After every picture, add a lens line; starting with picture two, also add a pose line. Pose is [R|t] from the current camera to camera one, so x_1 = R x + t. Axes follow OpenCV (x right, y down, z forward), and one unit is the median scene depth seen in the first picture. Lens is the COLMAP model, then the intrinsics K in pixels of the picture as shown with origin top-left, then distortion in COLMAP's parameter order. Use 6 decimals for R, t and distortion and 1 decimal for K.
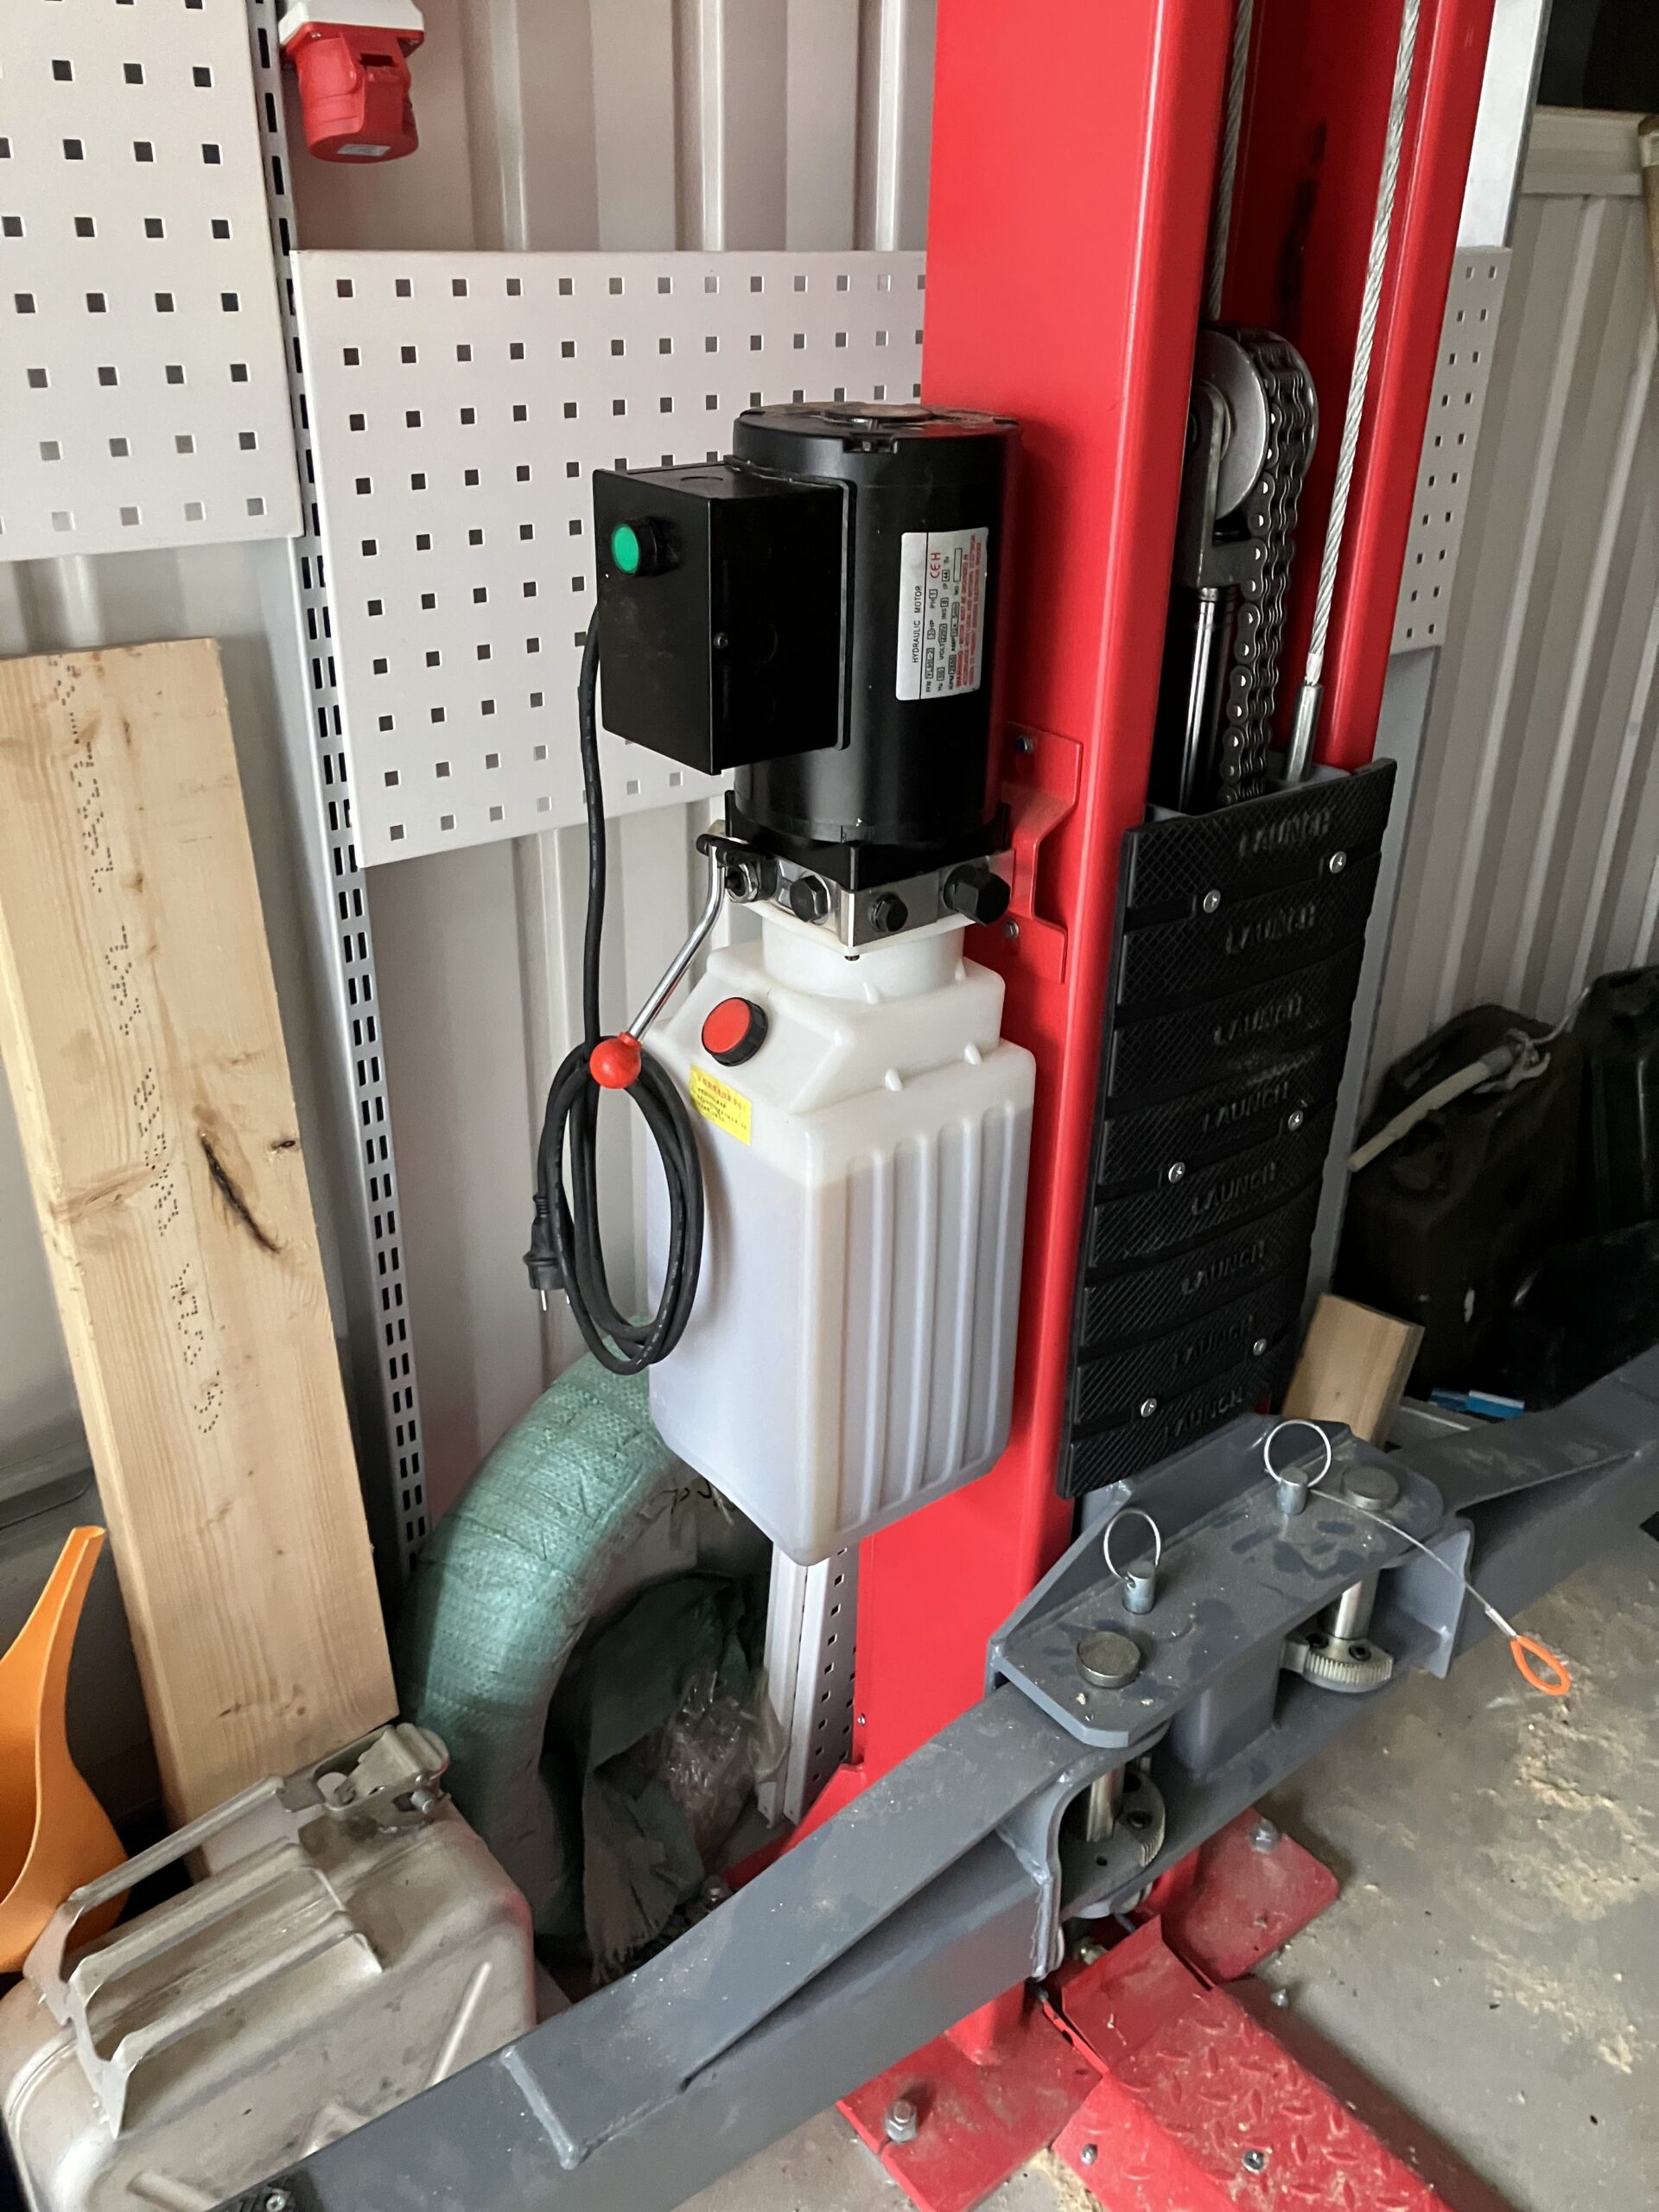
lens RADIAL K [[1852.7, 0, 829.5], [0, 1852.7, 1106.0], [0, 0, 1]] dist [0.008396, 0.000681]
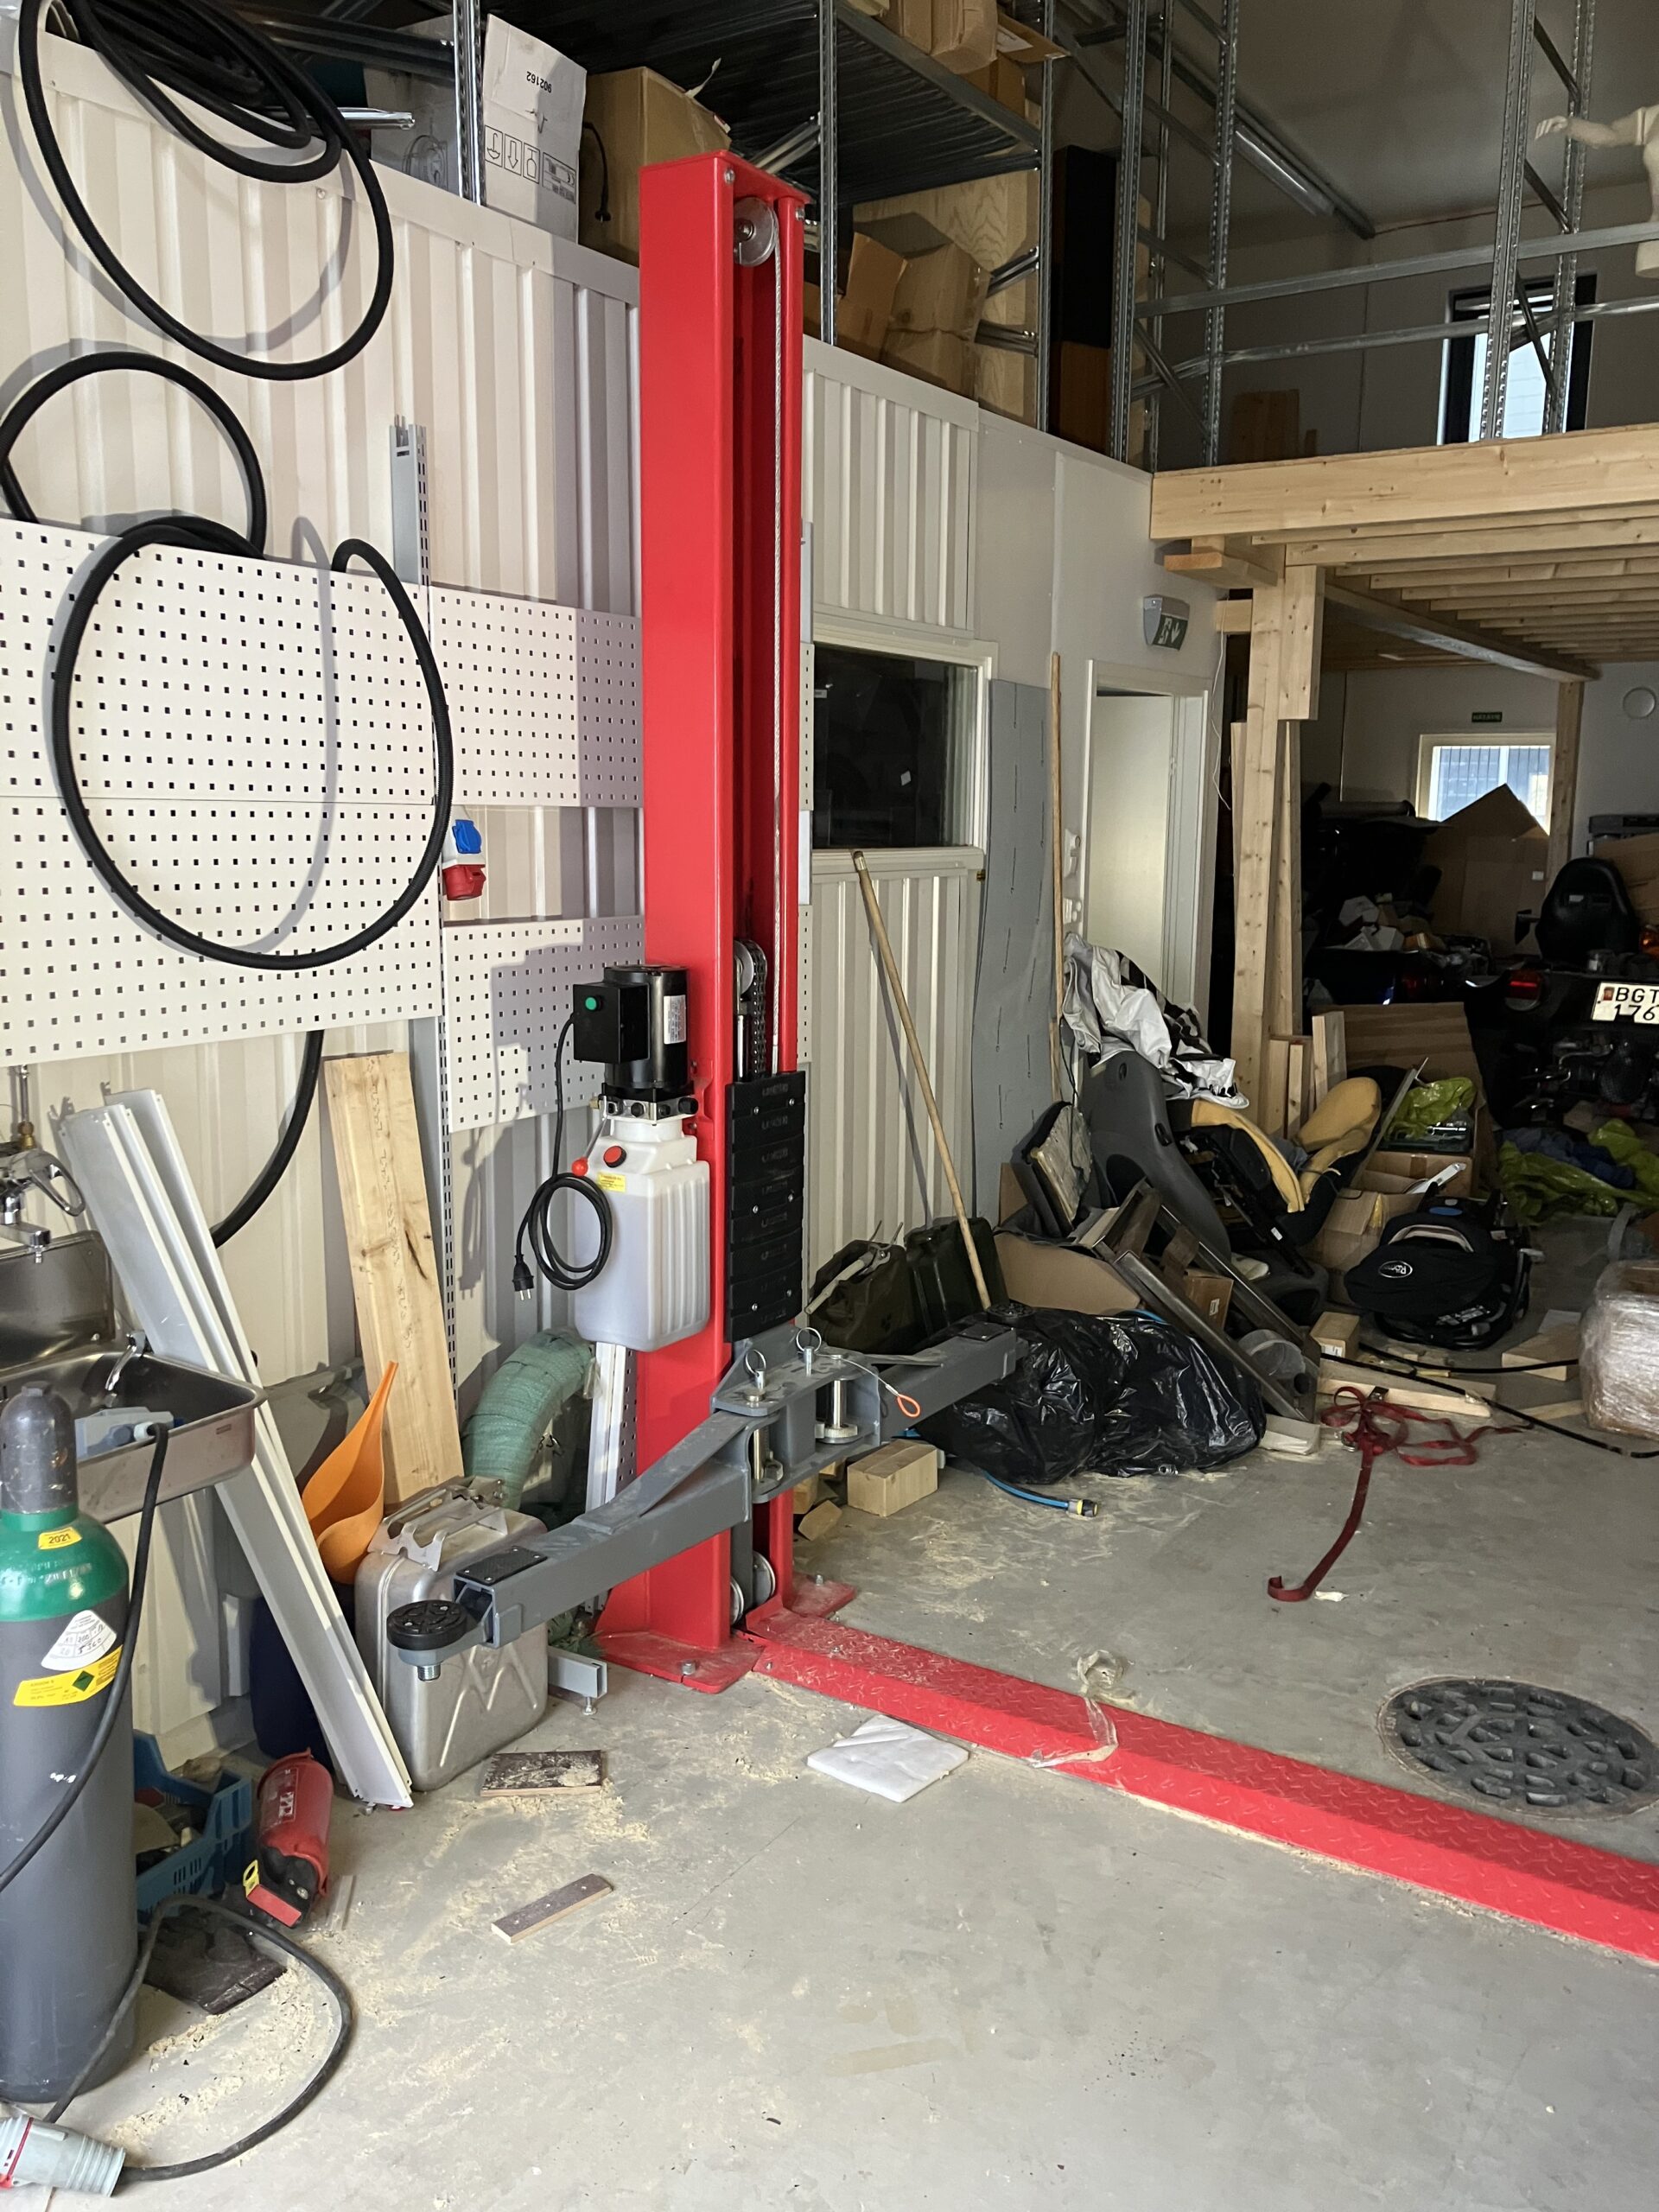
lens RADIAL K [[1796.7, 0, 842.7], [0, 1796.7, 1093.3], [0, 0, 1]] dist [0.050709, -0.009081]
pose [[0.941244, -0.064534, 0.331503, -0.621417], [0.161721, 0.947844, -0.274659, 0.676987], [-0.296488, 0.312133, 0.902590, -1.678666]]
